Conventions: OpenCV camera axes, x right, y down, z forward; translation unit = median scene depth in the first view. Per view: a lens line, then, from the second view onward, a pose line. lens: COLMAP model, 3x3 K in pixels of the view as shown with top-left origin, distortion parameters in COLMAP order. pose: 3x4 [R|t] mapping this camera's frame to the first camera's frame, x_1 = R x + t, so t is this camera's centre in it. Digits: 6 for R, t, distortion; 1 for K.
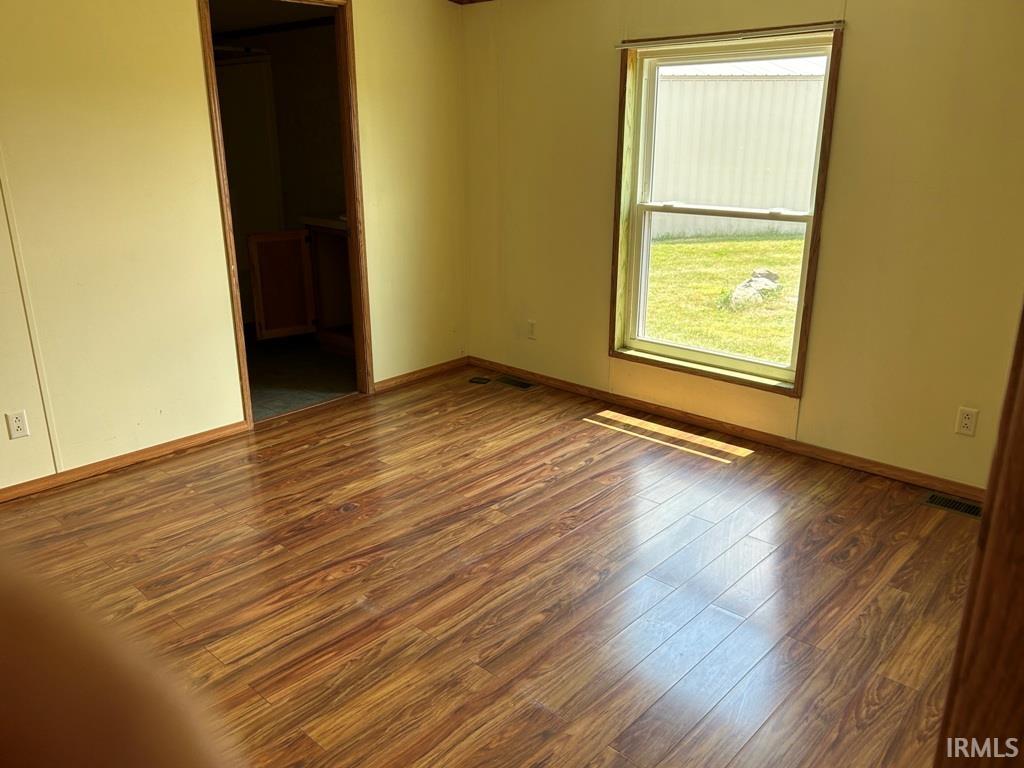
lens RADIAL K [[789.3, 0, 512.0], [0, 789.3, 384.0], [0, 0, 1]] dist [0.005341, 0.001435]
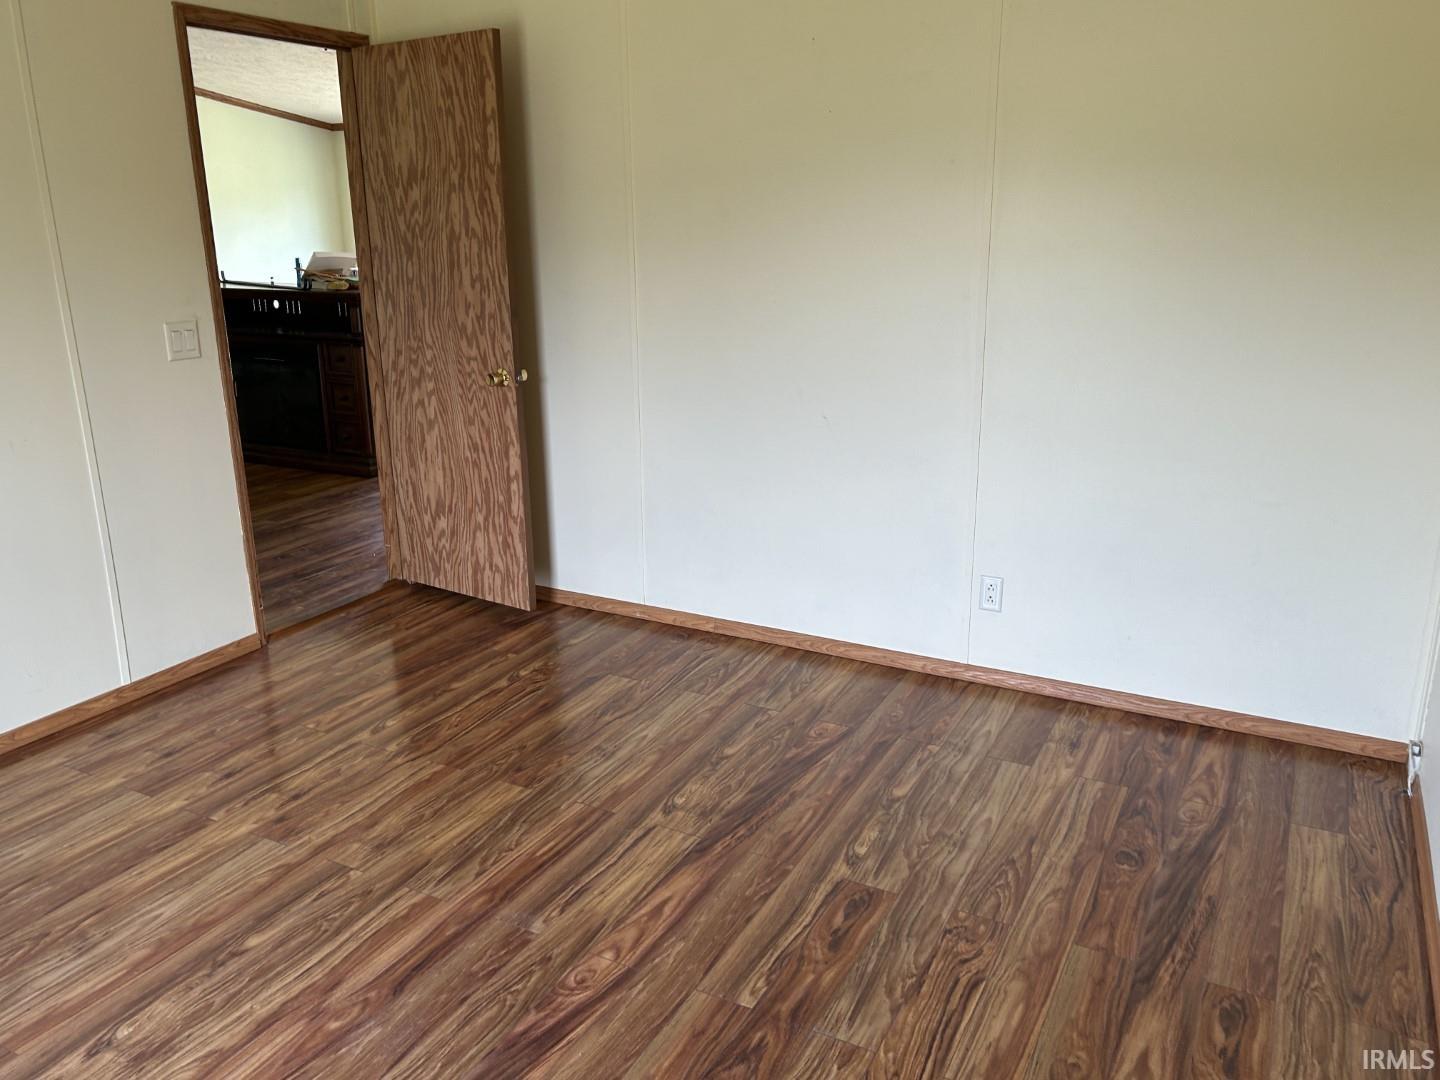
lens RADIAL K [[1109.9, 0, 720.0], [0, 1109.9, 540.0], [0, 0, 1]] dist [0.005341, 0.001435]
pose [[-0.965663, 0.080310, -0.247074, -0.140053], [-0.073570, 0.827562, 0.556532, -0.533569], [0.249164, 0.555600, -0.793238, 1.647450]]
